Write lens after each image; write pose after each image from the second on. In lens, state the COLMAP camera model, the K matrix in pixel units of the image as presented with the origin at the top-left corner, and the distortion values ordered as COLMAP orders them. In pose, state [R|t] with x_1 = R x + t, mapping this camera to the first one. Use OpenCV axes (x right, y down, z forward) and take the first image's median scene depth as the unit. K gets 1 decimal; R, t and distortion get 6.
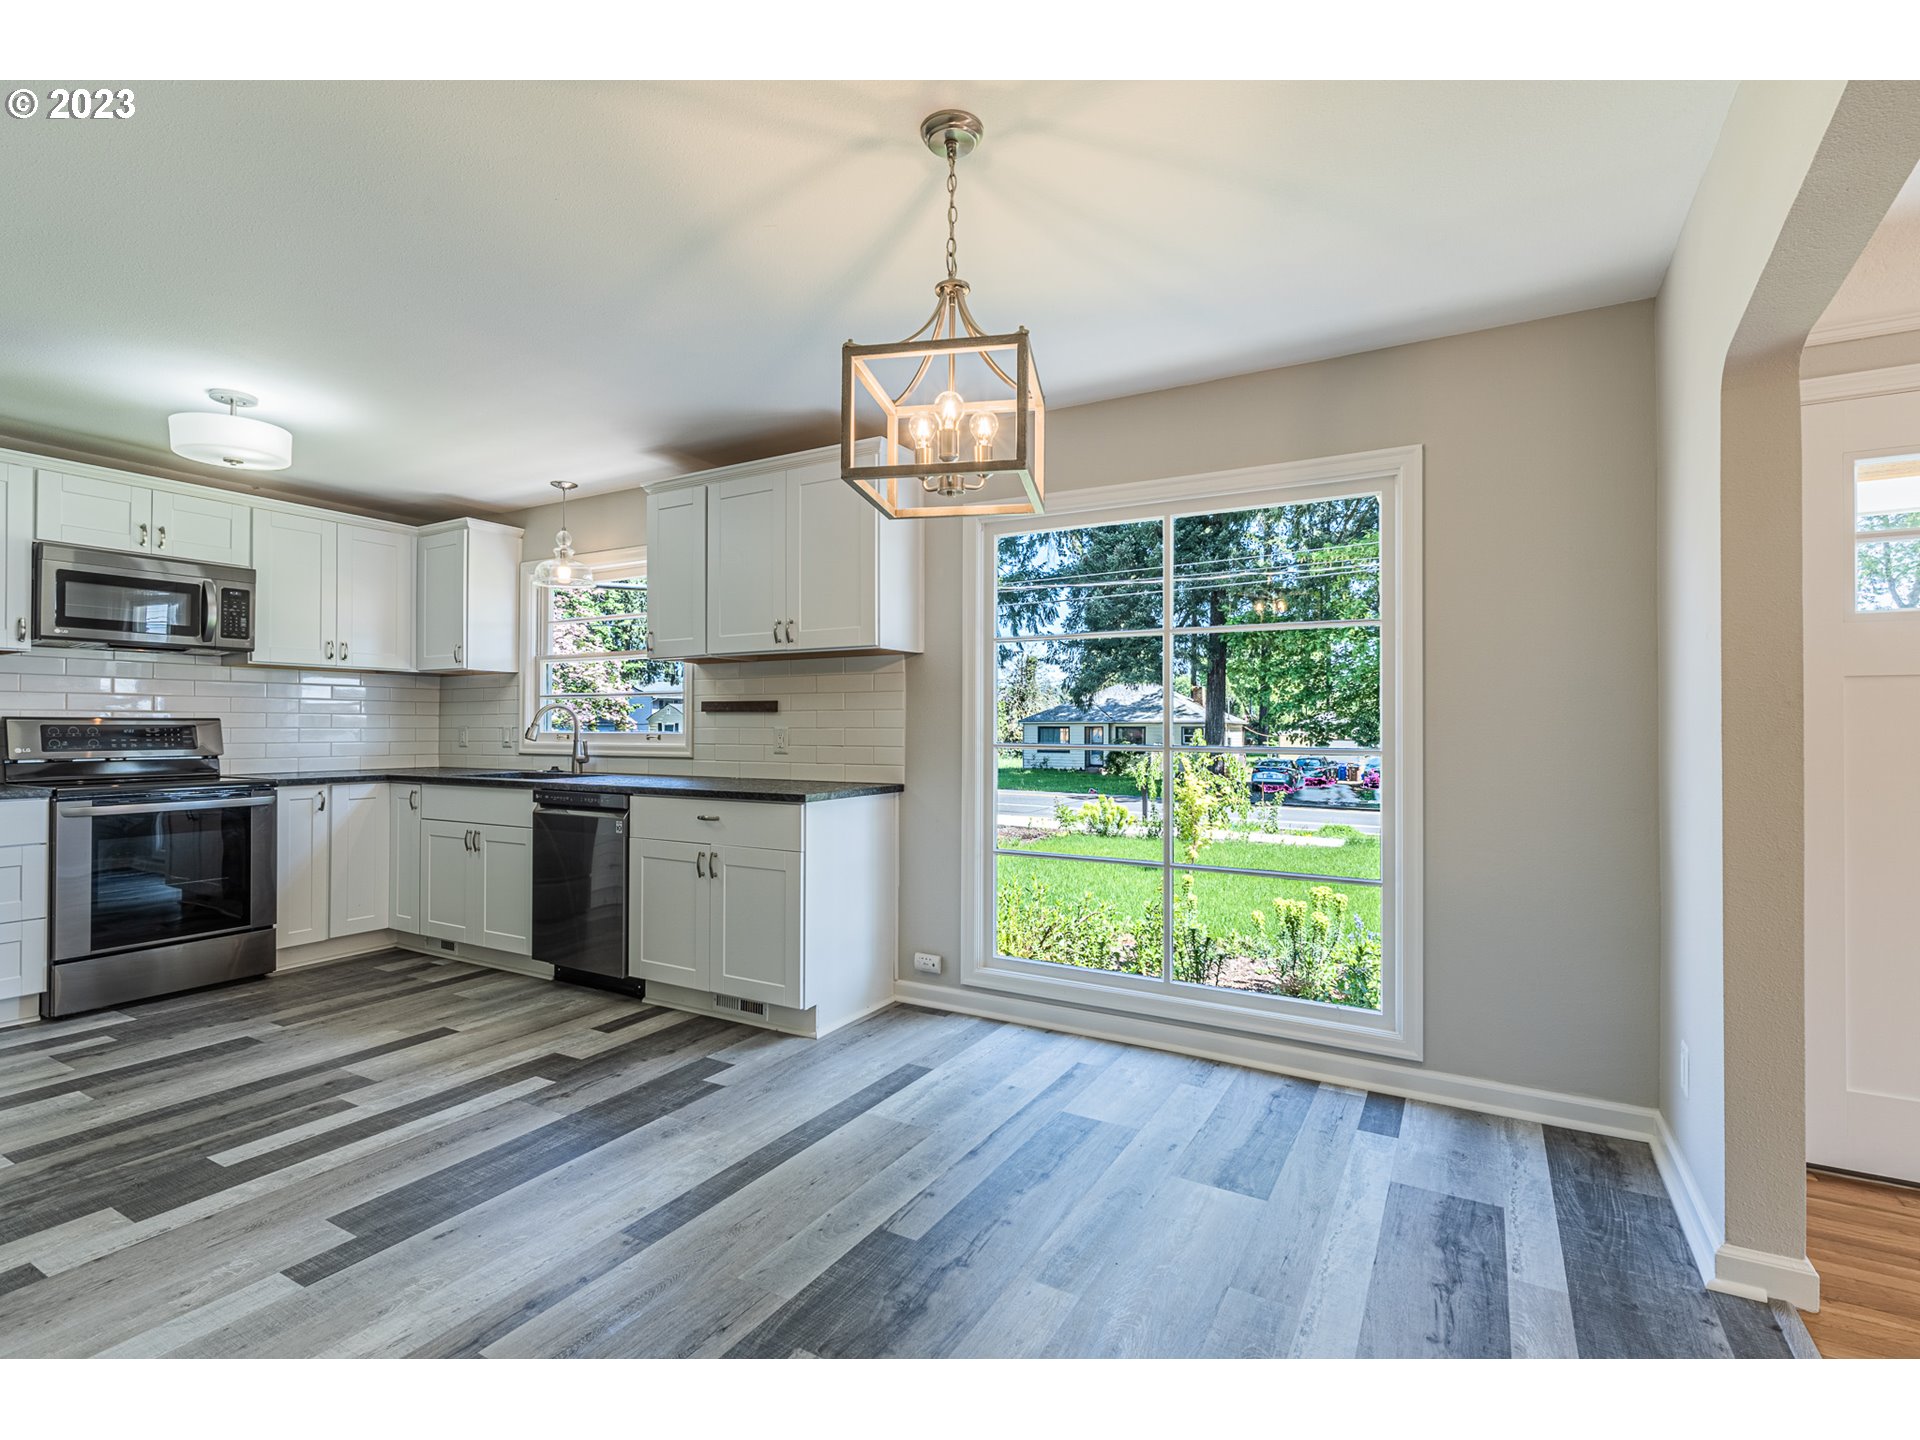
lens RADIAL K [[905.8, 0, 946.3], [0, 905.8, 717.0], [0, 0, 1]] dist [0.002925, -0.000723]
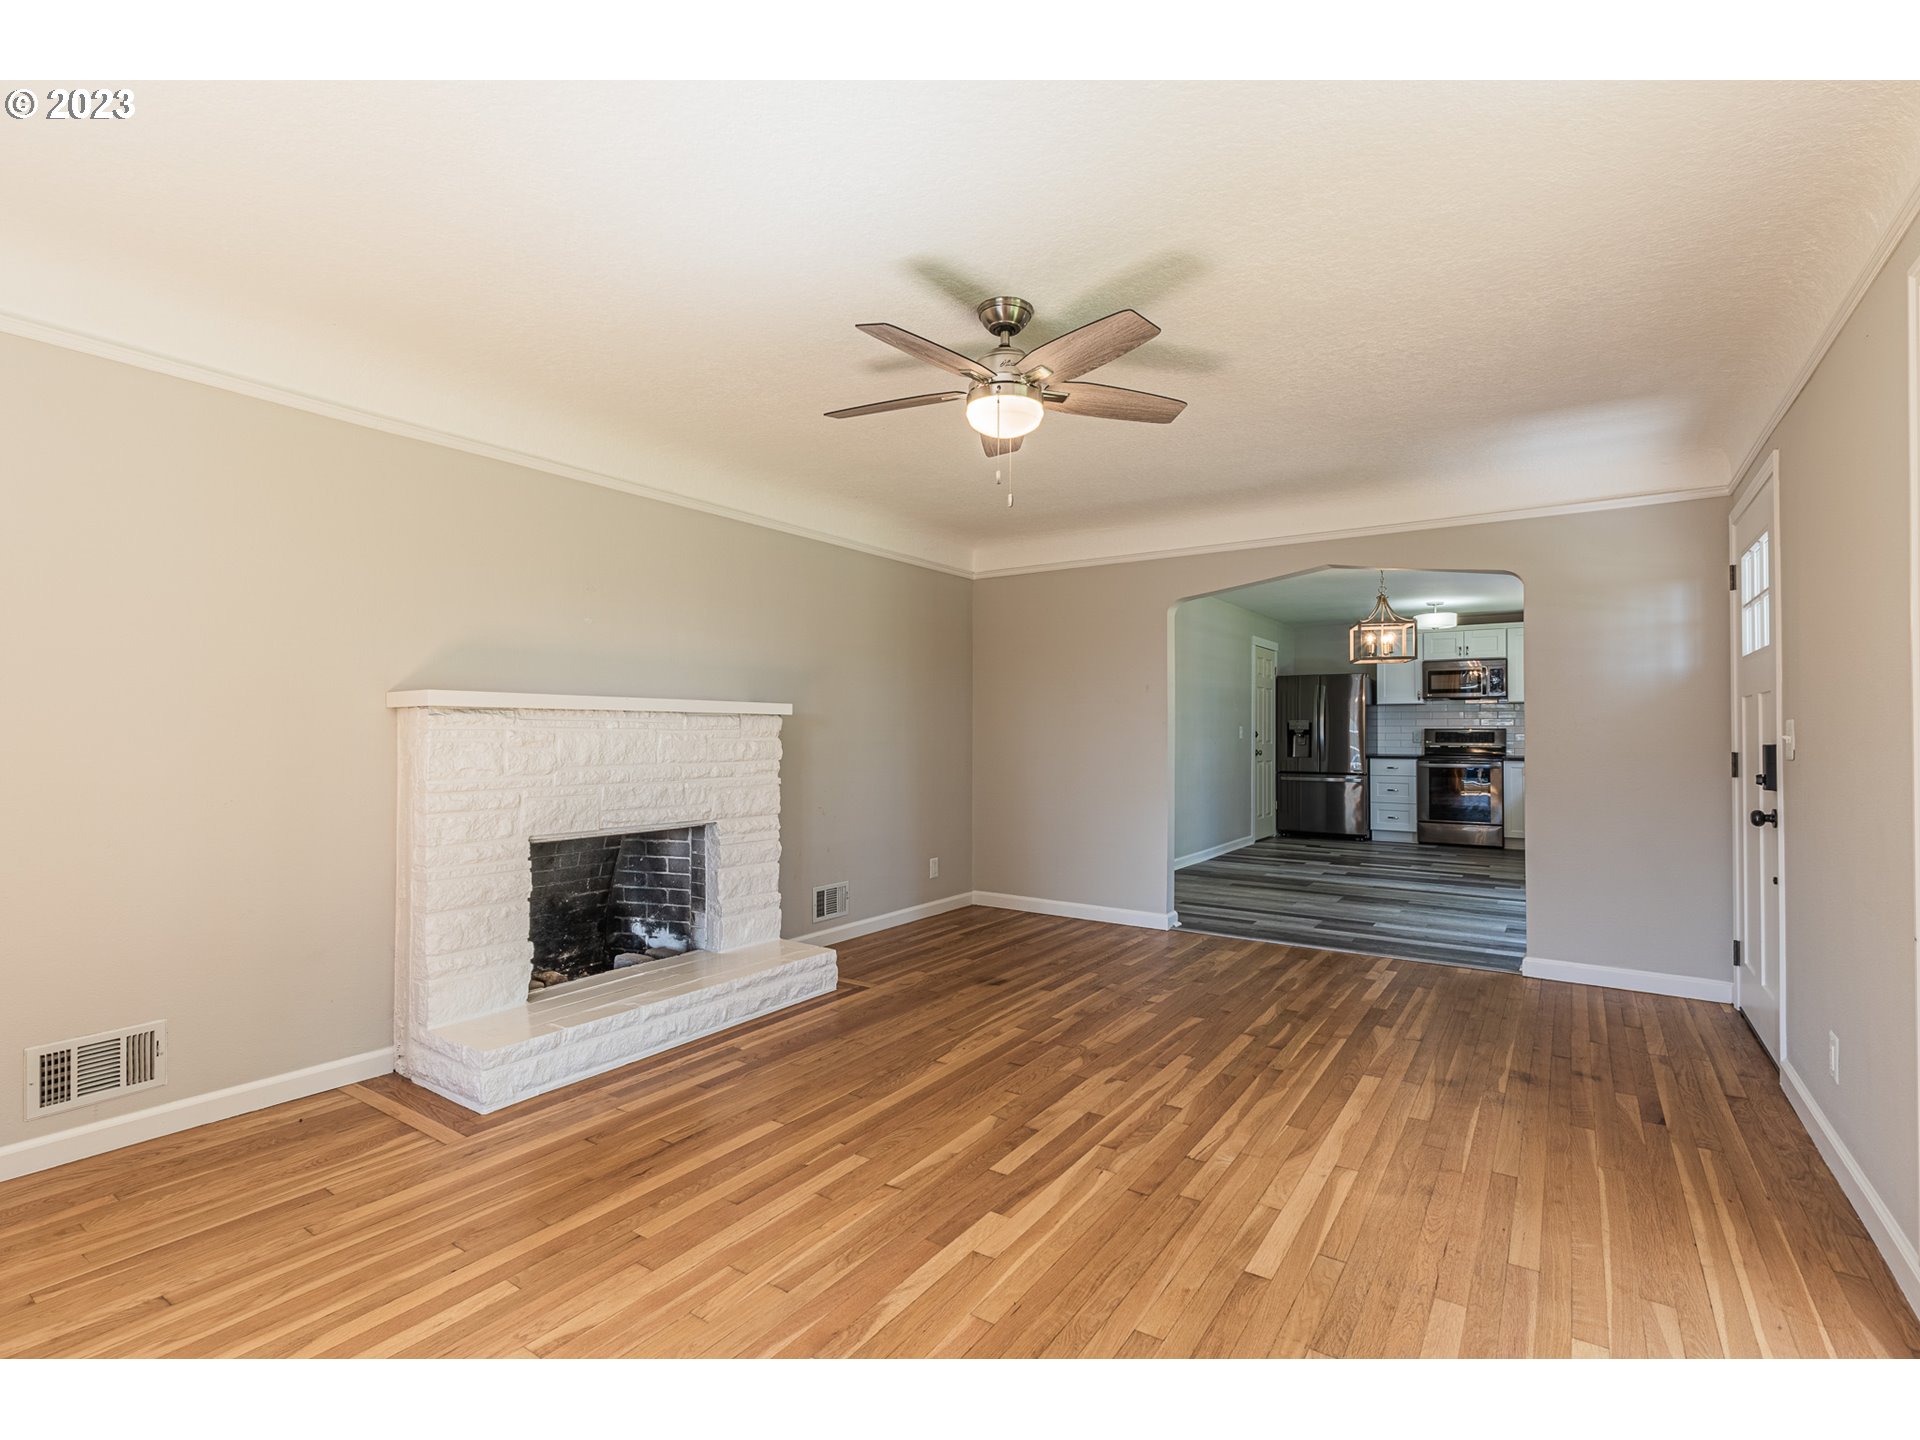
lens RADIAL K [[905.8, 0, 948.9], [0, 905.8, 714.5], [0, 0, 1]] dist [0.002925, -0.000723]
pose [[-0.073556, -0.022016, -0.997048, 1.509257], [0.005944, 0.999729, -0.022514, 0.008866], [0.997273, -0.007583, -0.073405, -0.151713]]
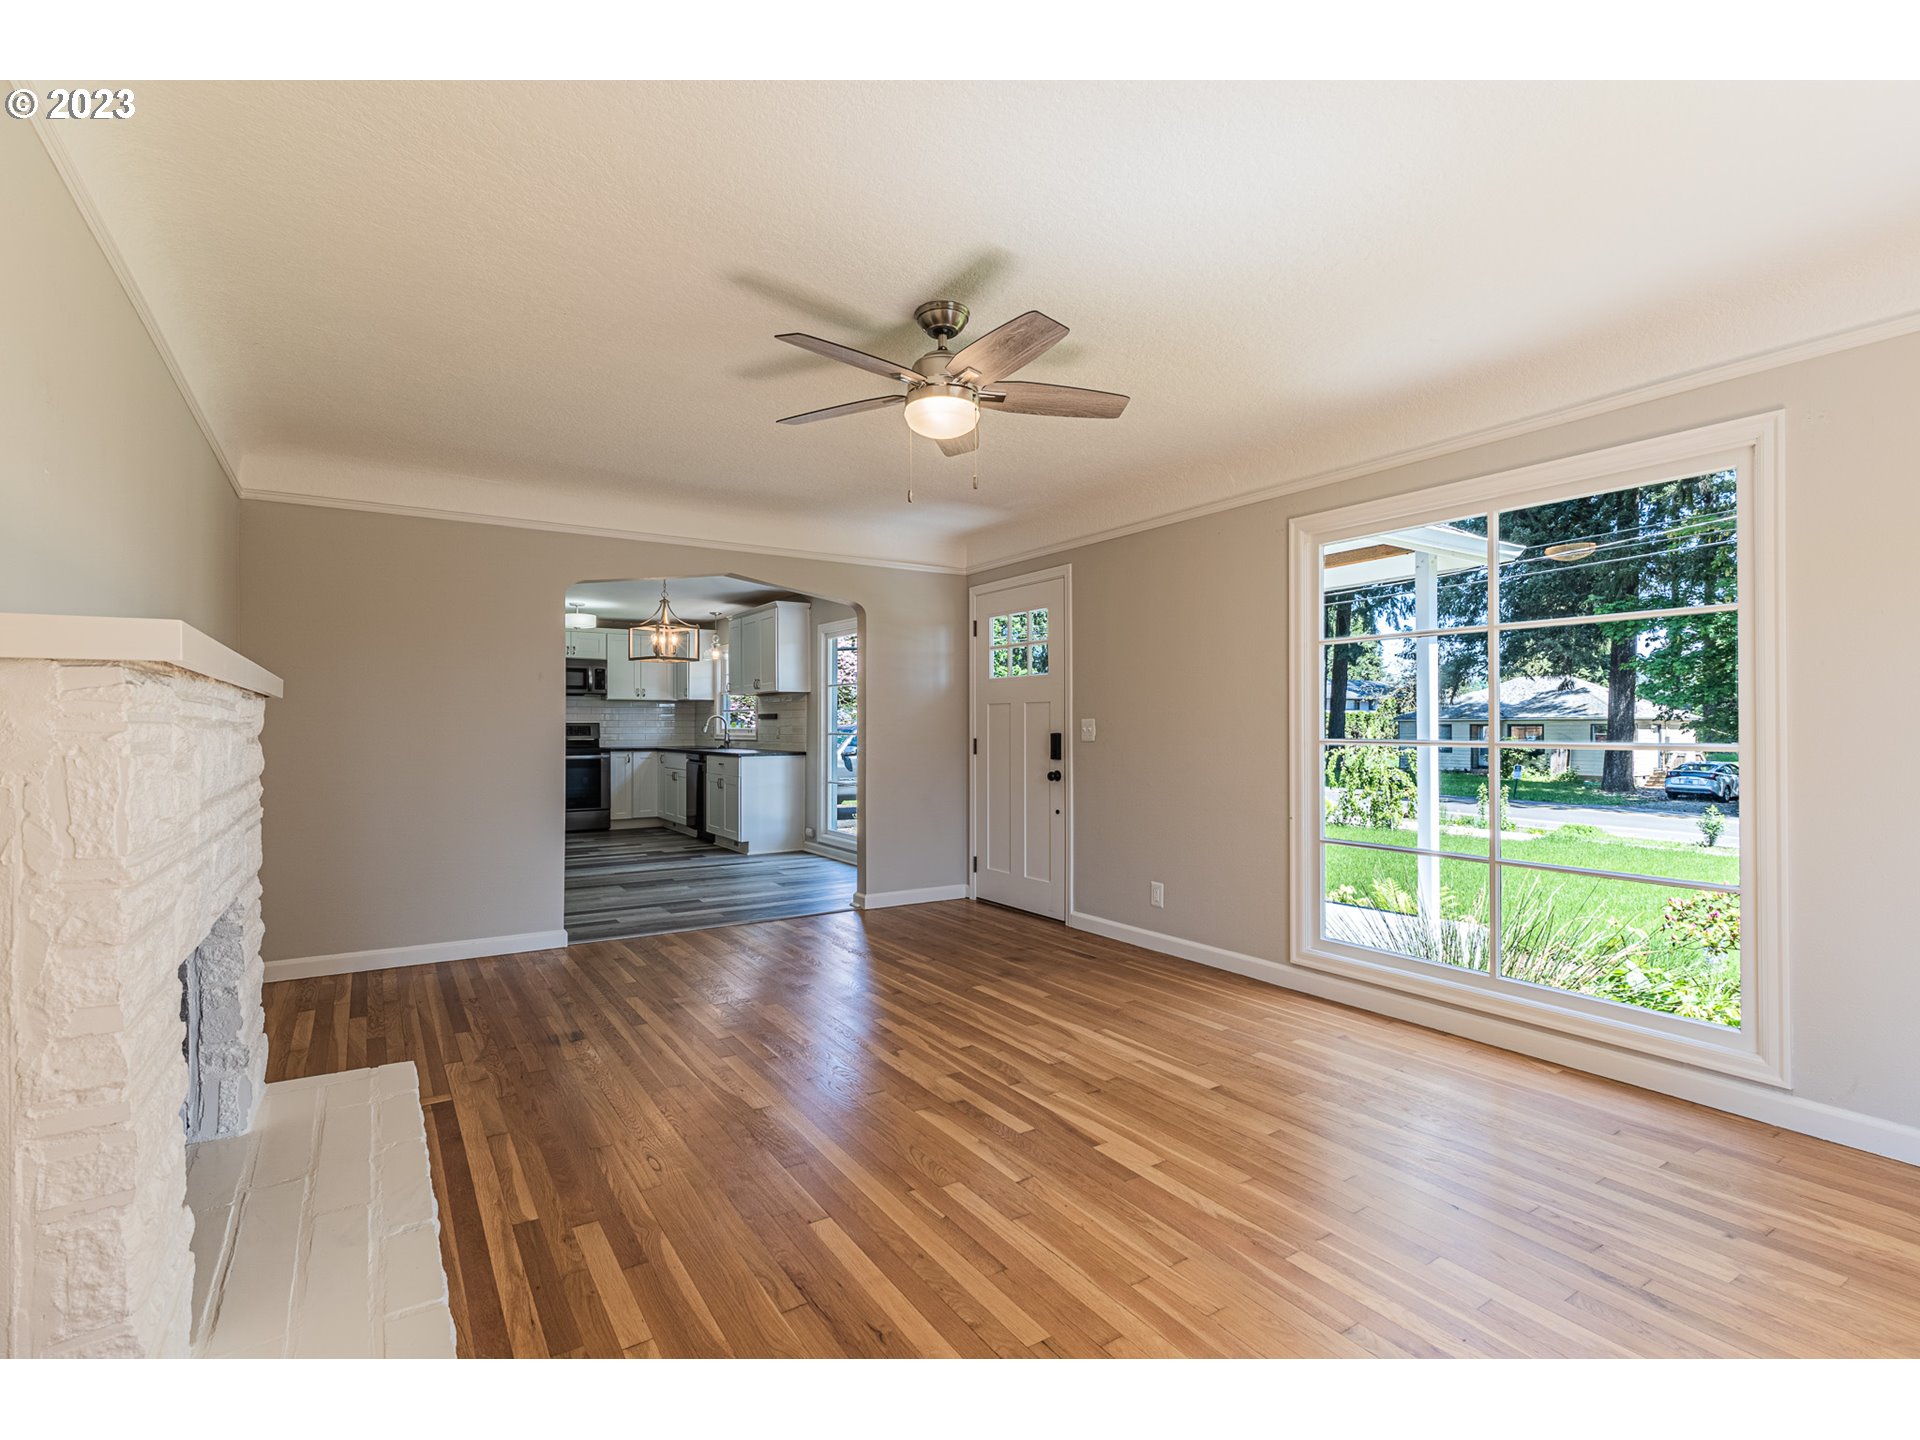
lens RADIAL K [[905.8, 0, 965.6], [0, 905.8, 722.2], [0, 0, 1]] dist [0.002925, -0.000723]
pose [[0.893359, -0.004248, -0.449323, 1.182384], [0.004542, 0.999990, -0.000423, 0.005186], [0.449320, -0.001663, 0.893369, -0.719959]]
